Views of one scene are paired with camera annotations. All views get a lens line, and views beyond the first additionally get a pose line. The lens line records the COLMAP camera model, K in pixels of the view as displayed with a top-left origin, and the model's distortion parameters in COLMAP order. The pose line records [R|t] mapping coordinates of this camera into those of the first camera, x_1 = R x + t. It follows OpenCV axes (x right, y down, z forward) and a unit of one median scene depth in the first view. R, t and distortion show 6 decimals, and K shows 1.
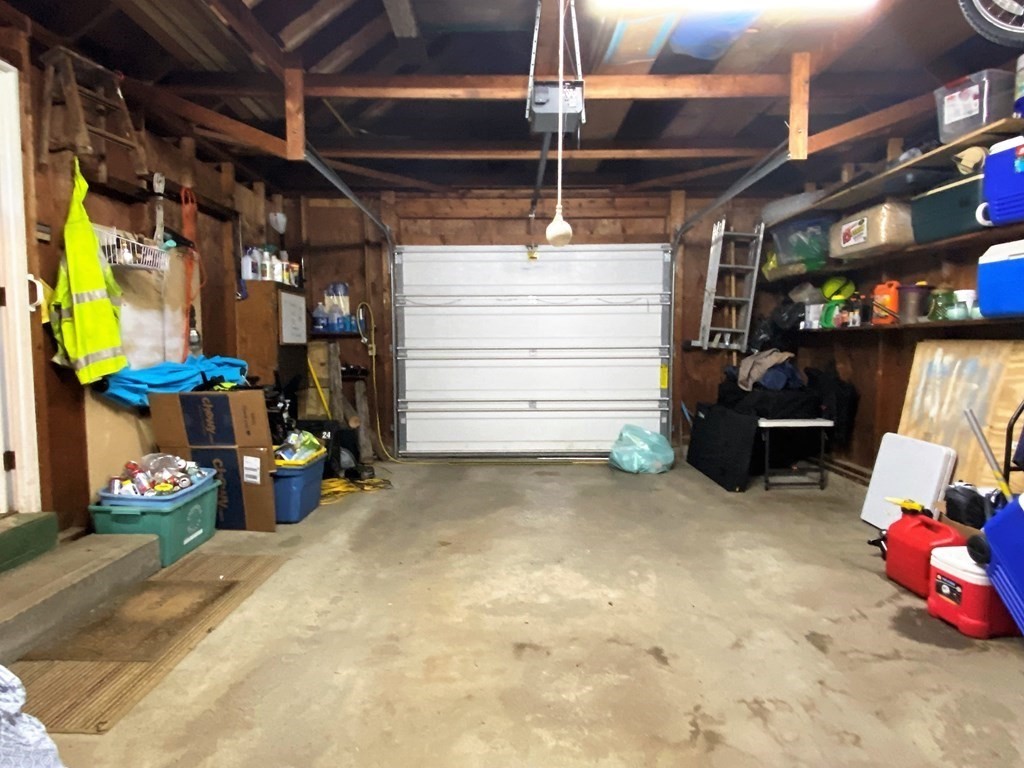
lens RADIAL K [[593.6, 0, 512.0], [0, 593.6, 384.0], [0, 0, 1]] dist [0.050779, -0.053444]
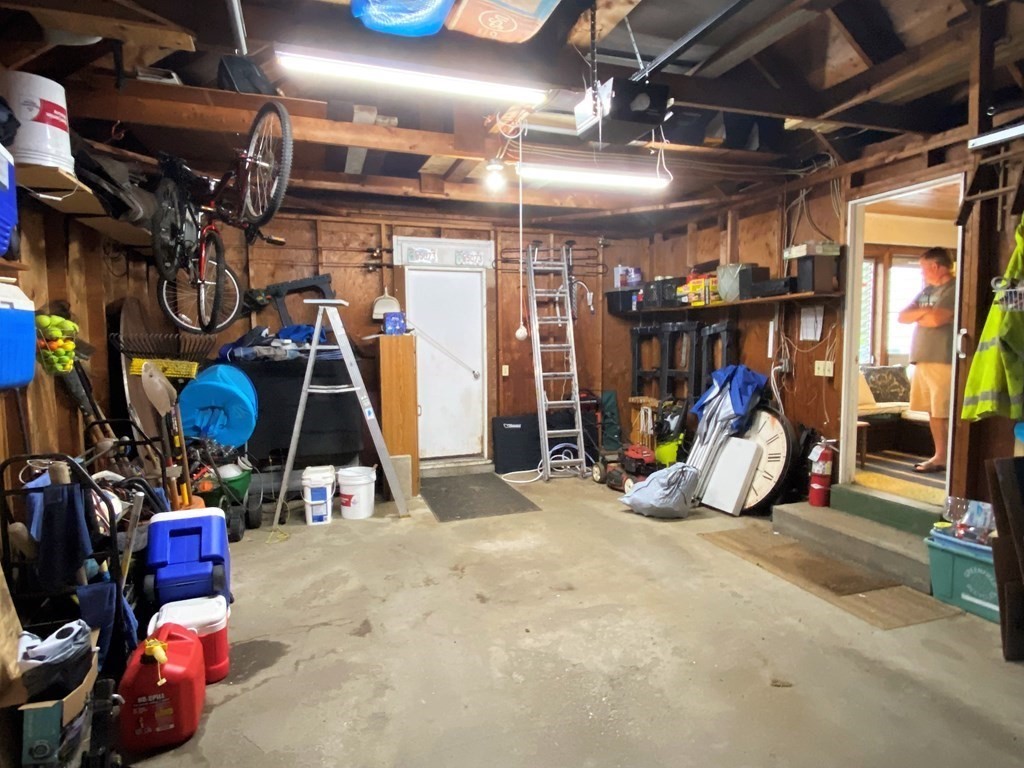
lens RADIAL K [[593.6, 0, 512.0], [0, 593.6, 384.0], [0, 0, 1]] dist [0.050779, -0.053444]
pose [[-0.945557, 0.031985, -0.323881, 0.595324], [-0.015876, 0.989441, 0.144061, -0.271676], [0.325069, 0.141360, -0.935066, 2.179228]]
